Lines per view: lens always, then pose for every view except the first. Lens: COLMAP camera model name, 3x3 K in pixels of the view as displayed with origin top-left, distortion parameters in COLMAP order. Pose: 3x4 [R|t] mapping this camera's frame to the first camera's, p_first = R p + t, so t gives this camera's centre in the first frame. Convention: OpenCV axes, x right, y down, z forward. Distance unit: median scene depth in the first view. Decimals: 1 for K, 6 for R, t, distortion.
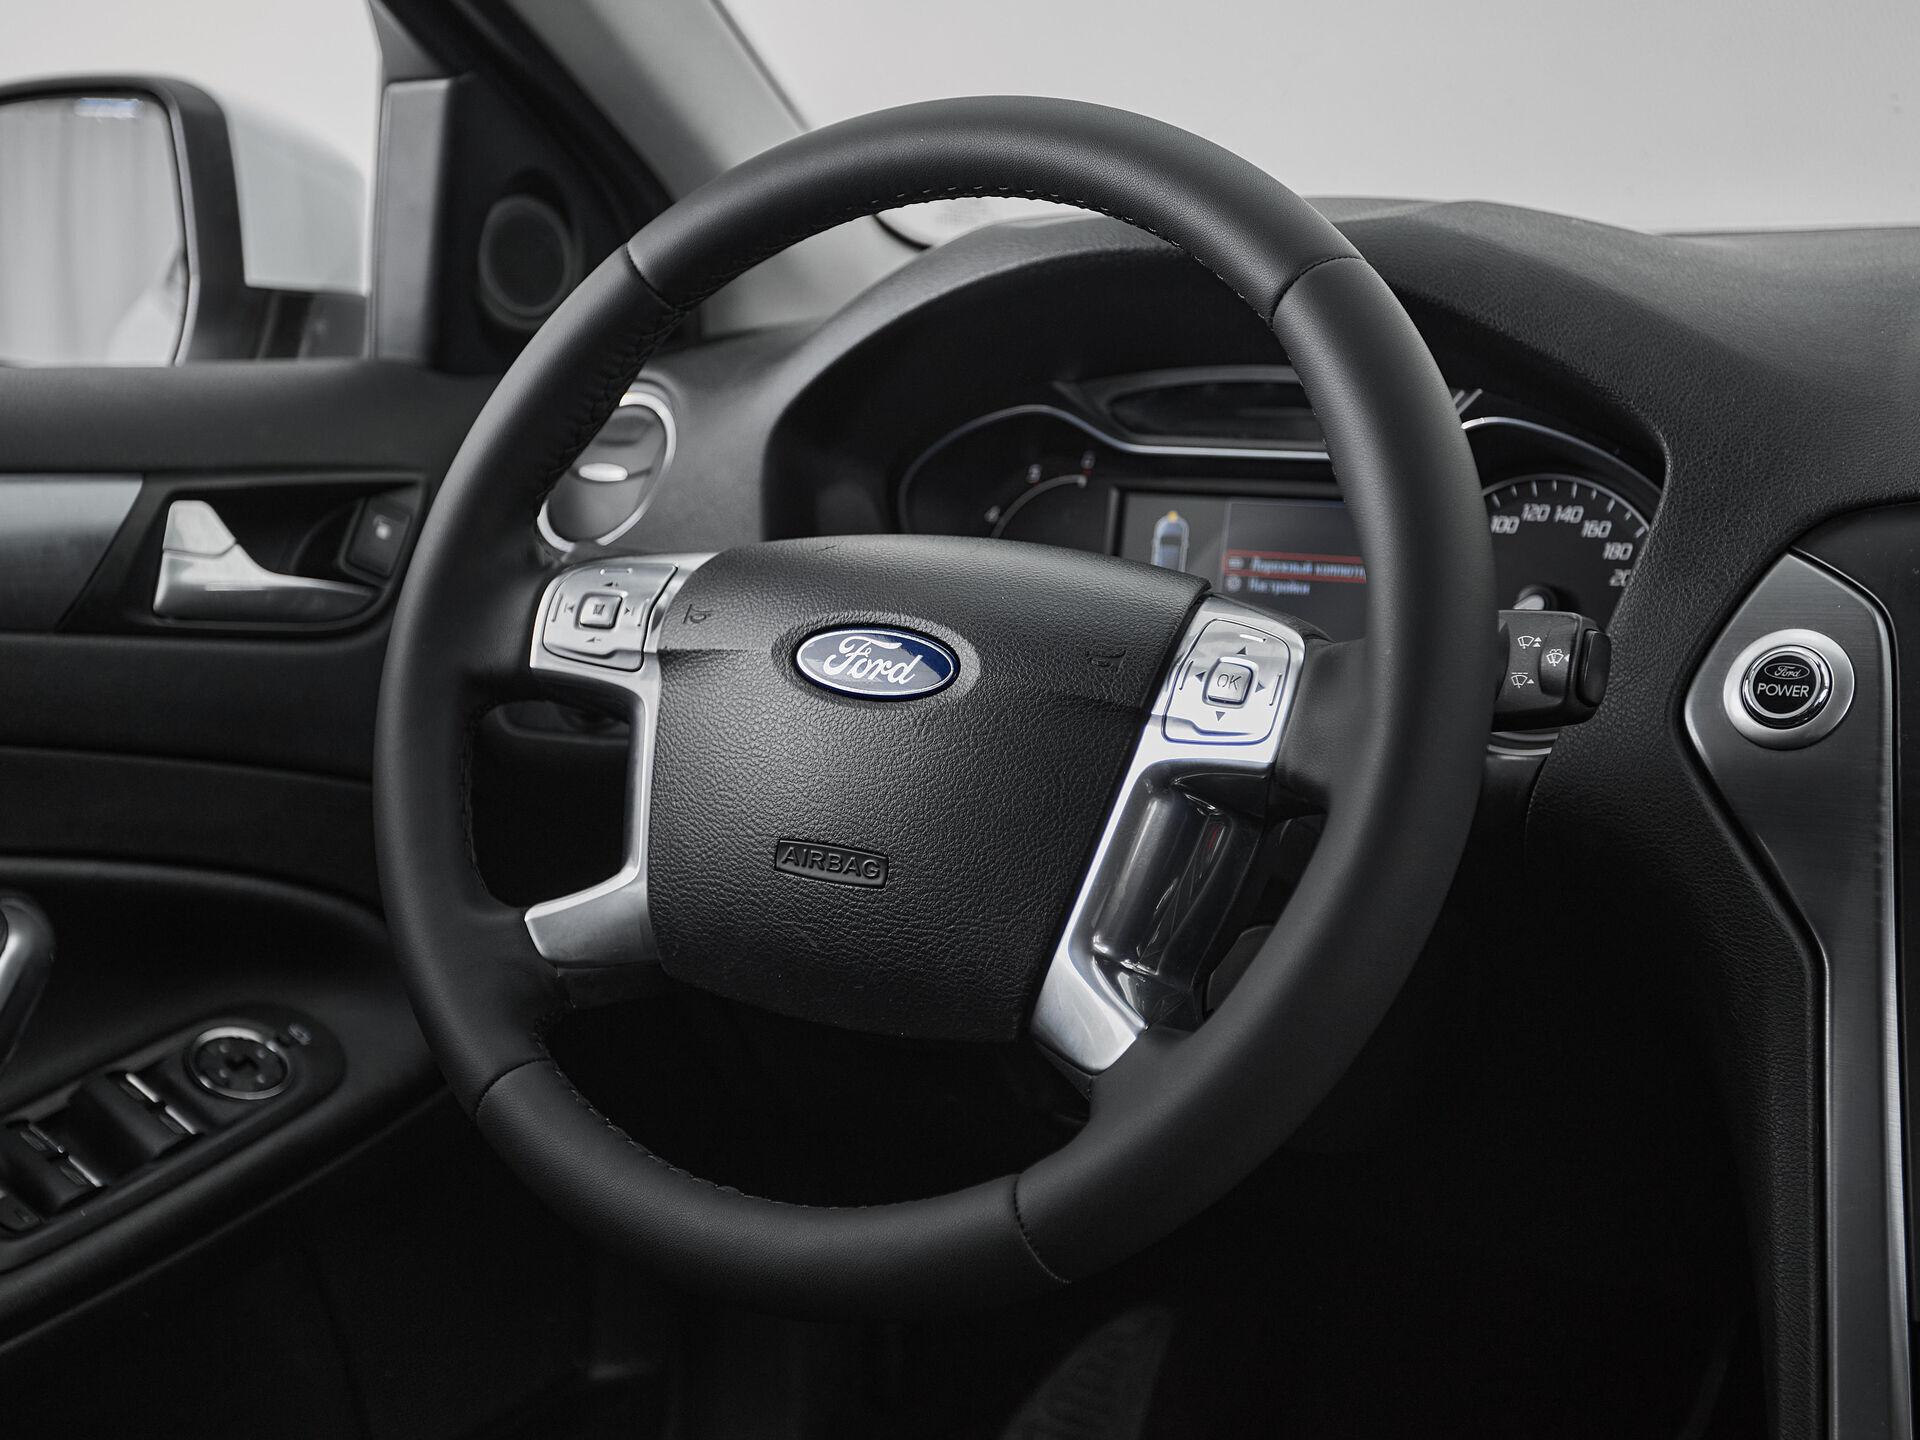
lens RADIAL K [[2824.4, 0, 841.8], [0, 2824.4, 711.5], [0, 0, 1]] dist [0.025045, 0.013005]
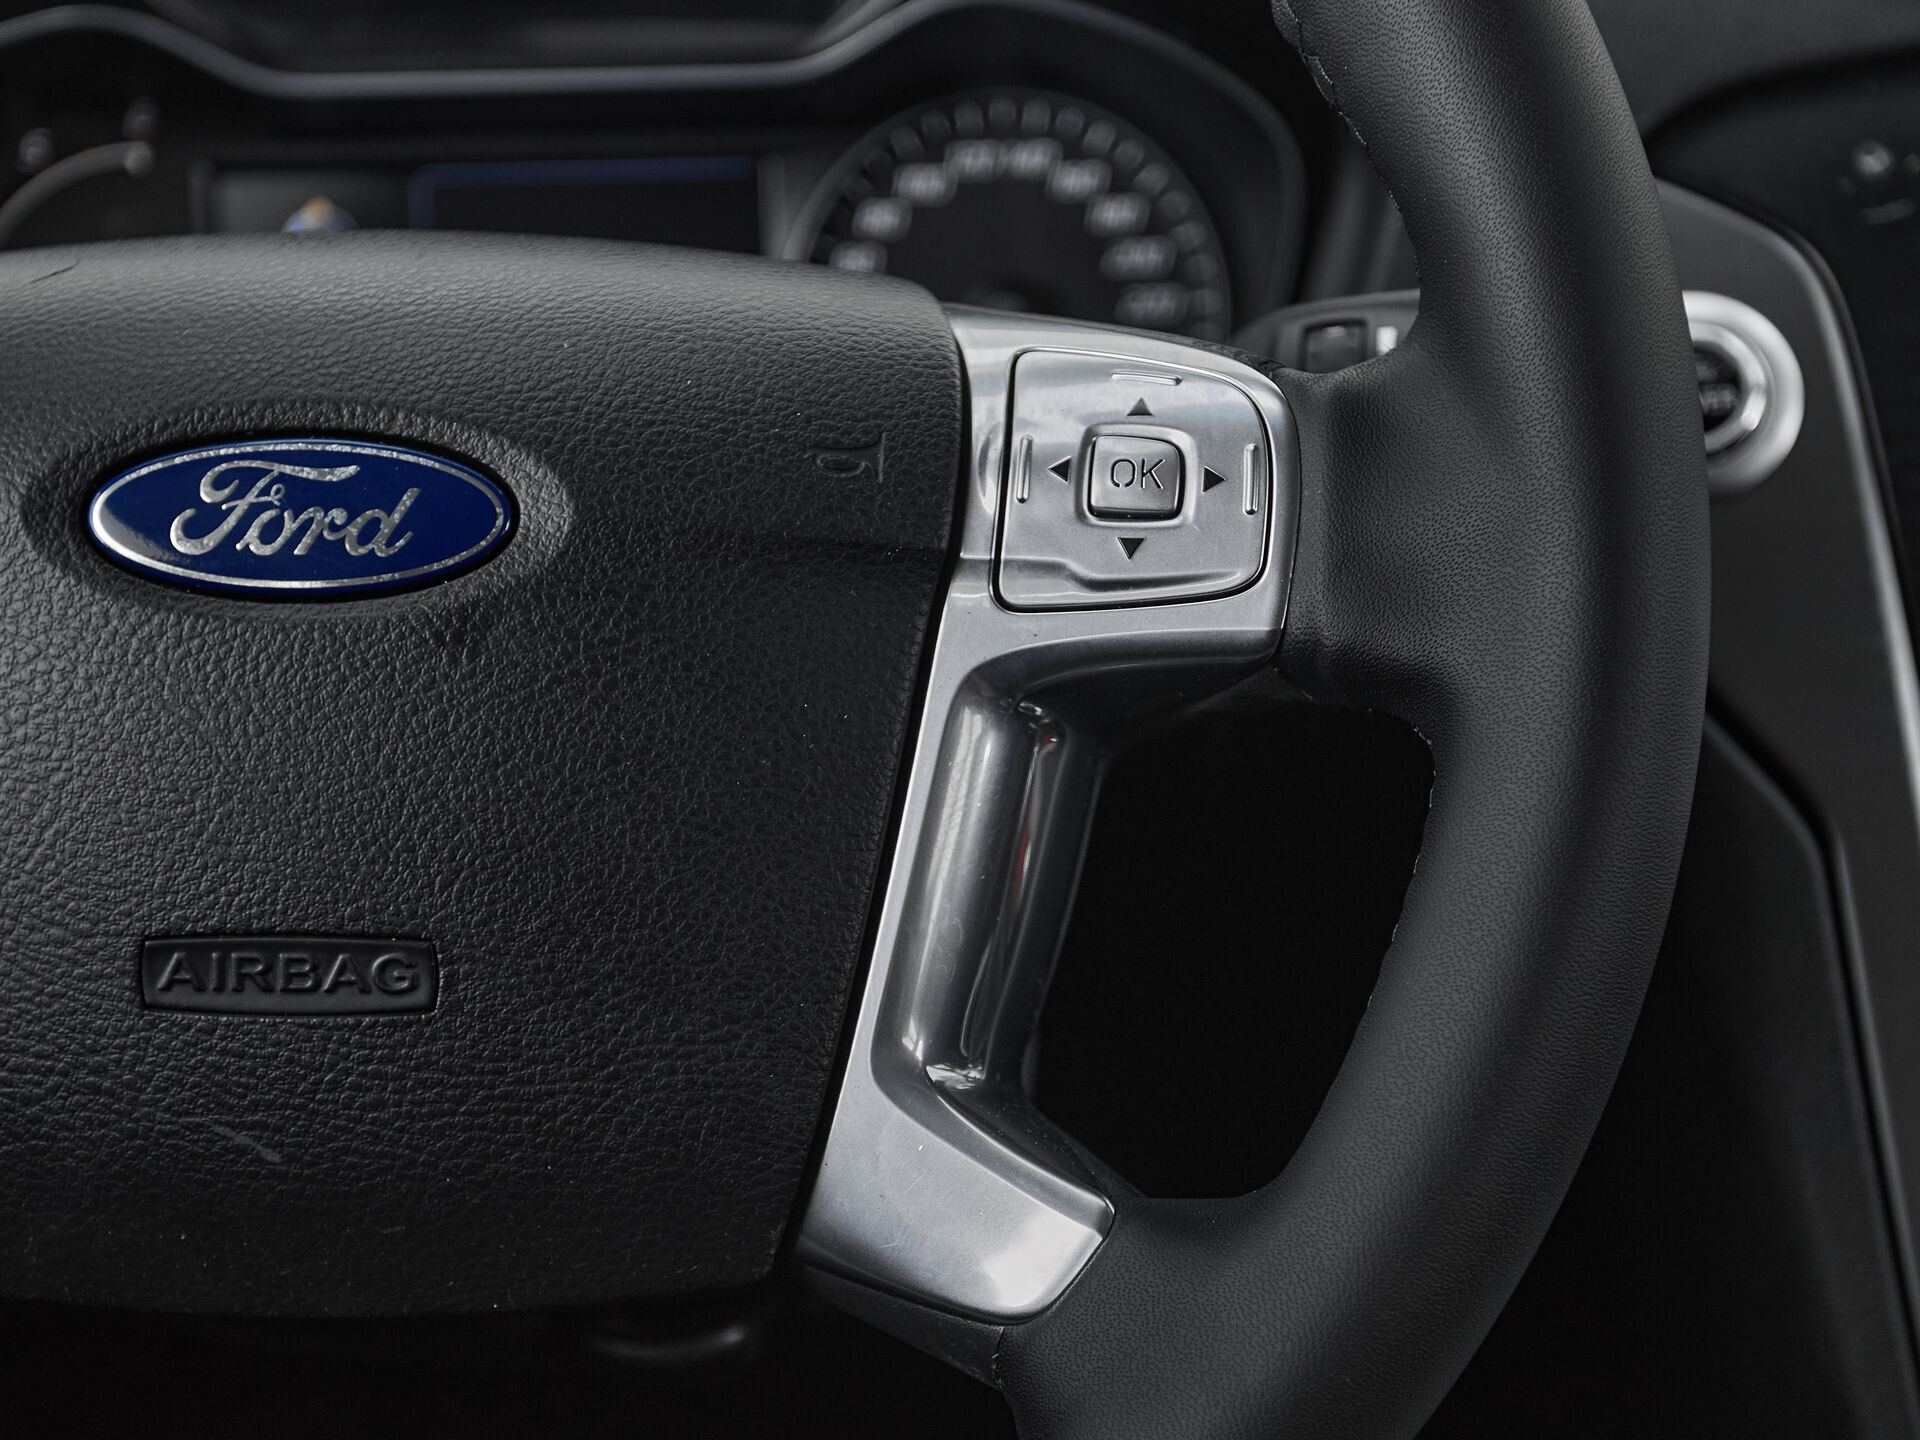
lens RADIAL K [[3207.2, 0, 956.9], [0, 3207.2, 921.0], [0, 0, 1]] dist [-0.018541, 0.219744]
pose [[0.844688, -0.171119, 0.507169, -0.165218], [0.103816, 0.981904, 0.158390, -0.023400], [-0.525095, -0.081138, 0.847167, 0.497412]]
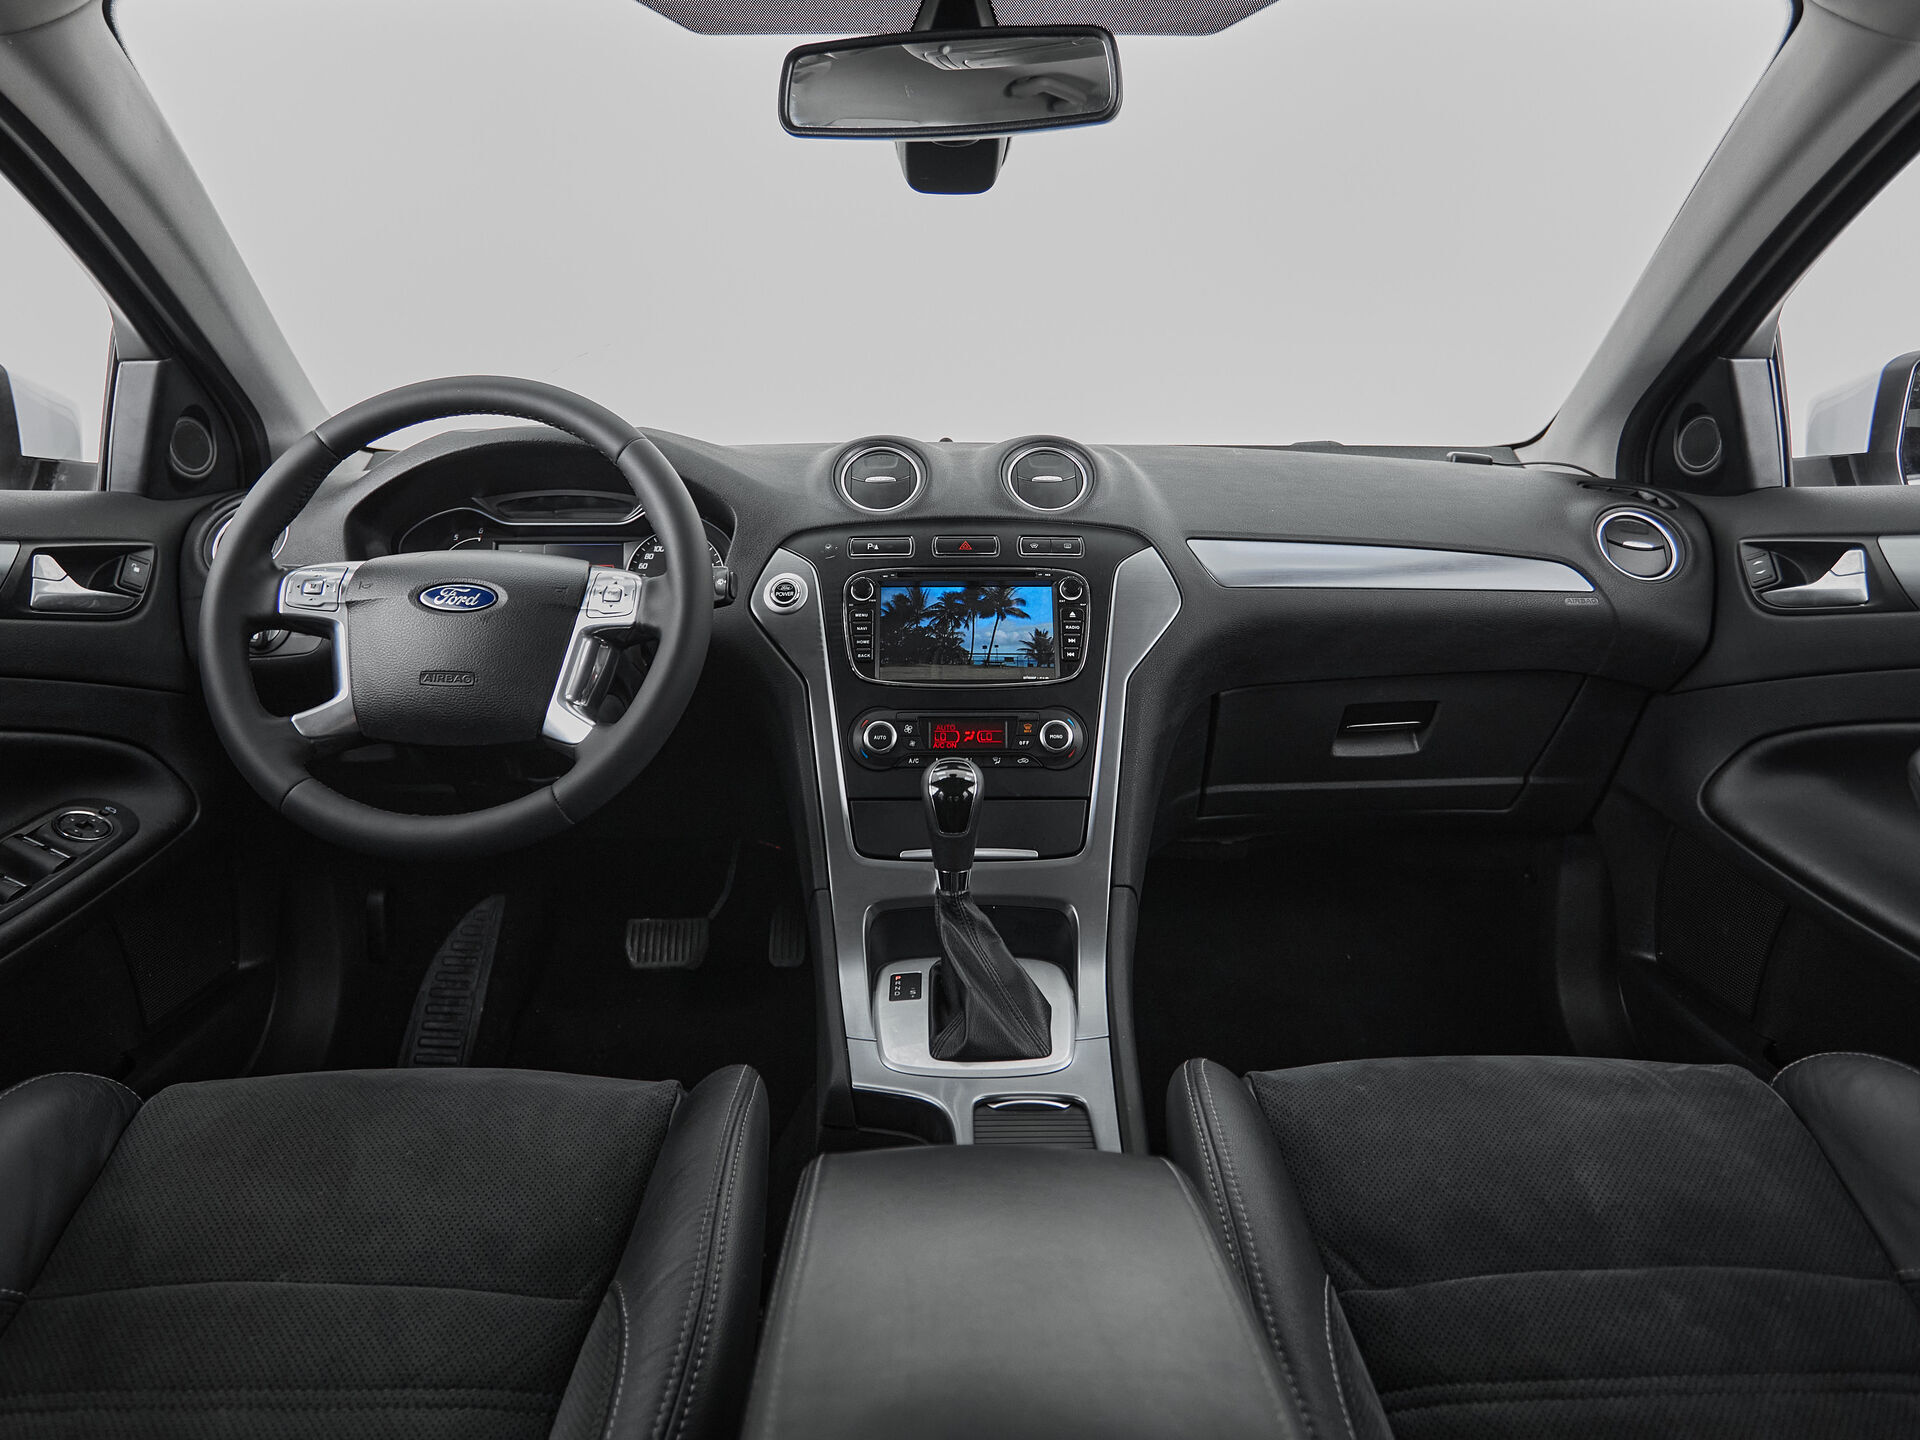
lens RADIAL K [[1218.5, 0, 959.7], [0, 1218.5, 603.6], [0, 0, 1]] dist [-0.002308, -0.001005]
pose [[0.826387, -0.050740, 0.560812, -0.220419], [0.084687, 0.995803, -0.034695, 0.060892], [-0.556698, 0.076165, 0.827216, -0.130247]]
